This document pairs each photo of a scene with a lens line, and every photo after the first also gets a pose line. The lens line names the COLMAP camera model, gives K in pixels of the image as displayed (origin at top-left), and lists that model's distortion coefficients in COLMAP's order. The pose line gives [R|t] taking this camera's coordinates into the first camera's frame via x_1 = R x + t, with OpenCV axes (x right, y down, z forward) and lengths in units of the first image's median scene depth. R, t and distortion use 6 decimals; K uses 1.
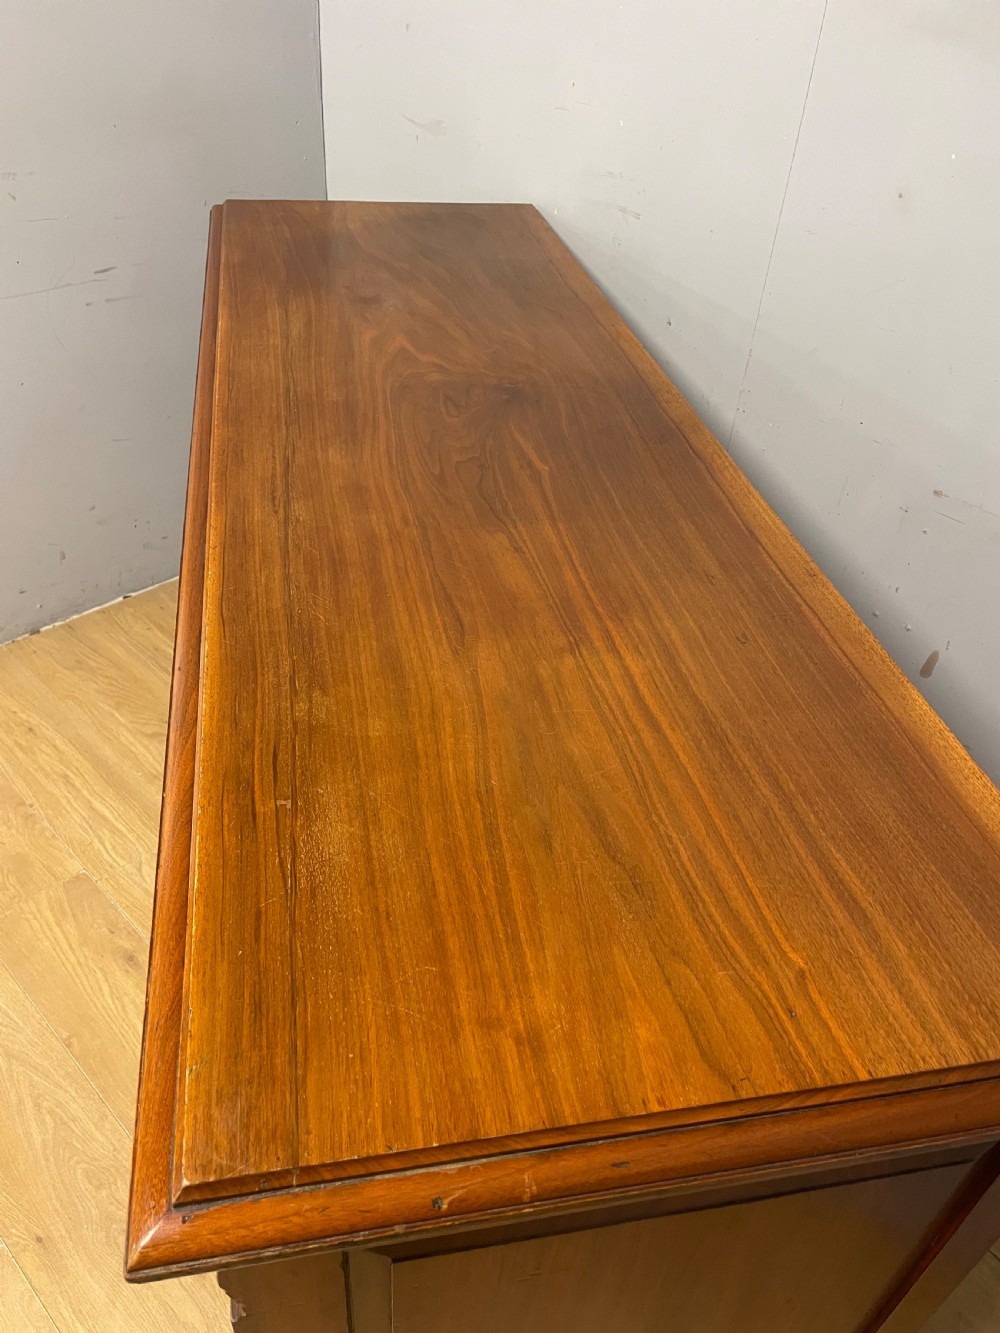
lens RADIAL K [[1017.6, 0, 485.1], [0, 1017.6, 675.1], [0, 0, 1]] dist [0.089341, -0.121573]
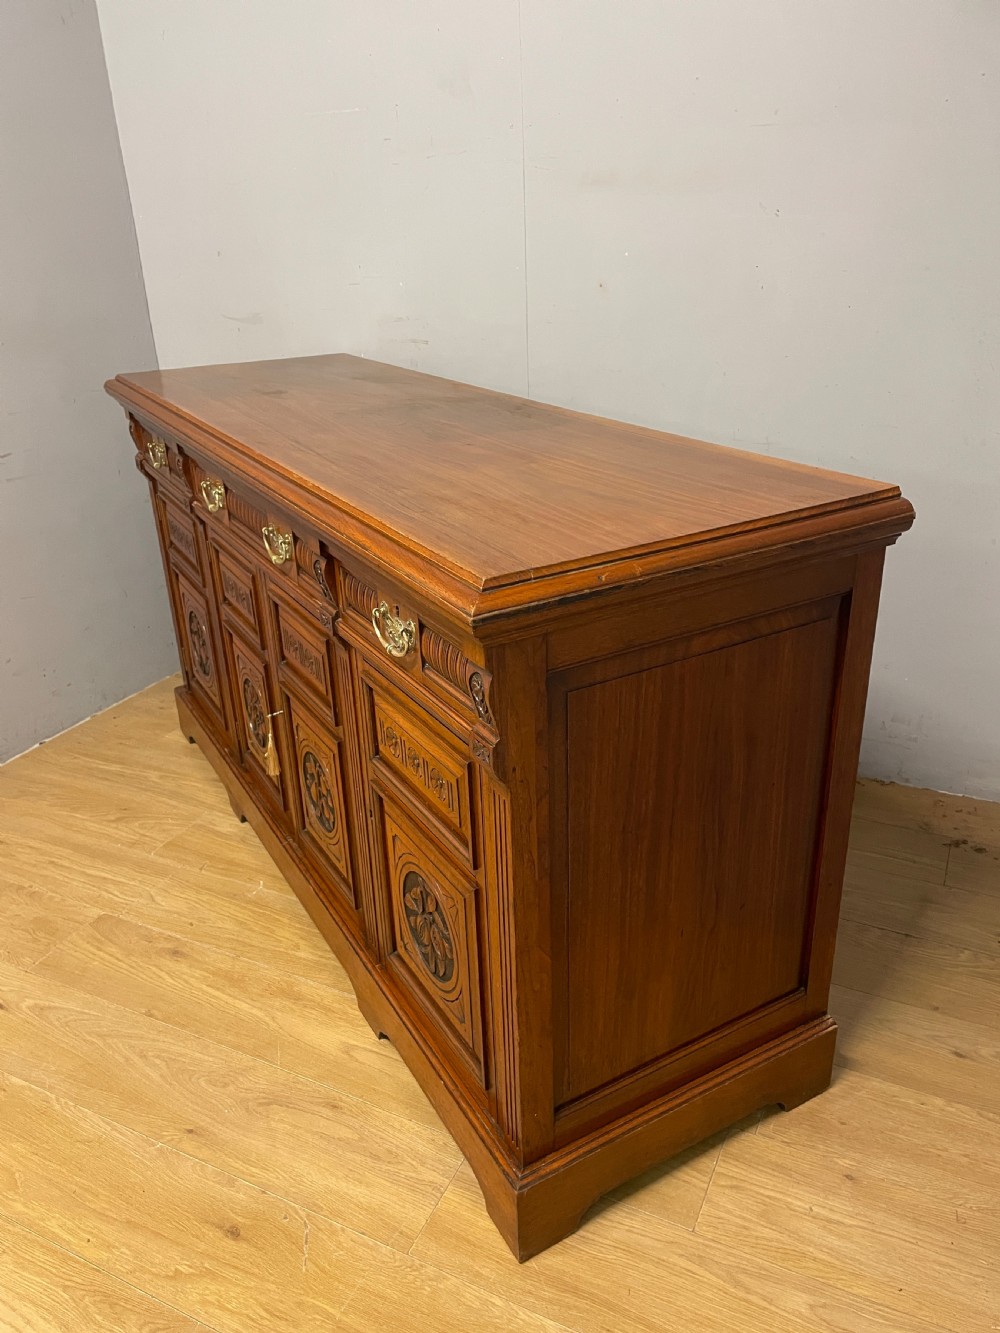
lens RADIAL K [[1017.6, 0, 489.9], [0, 1017.6, 678.0], [0, 0, 1]] dist [0.089341, -0.121573]
pose [[0.943003, -0.213877, 0.254955, -0.230628], [0.268552, 0.941533, -0.203459, 0.301569], [-0.196534, 0.260331, 0.945305, -0.227317]]
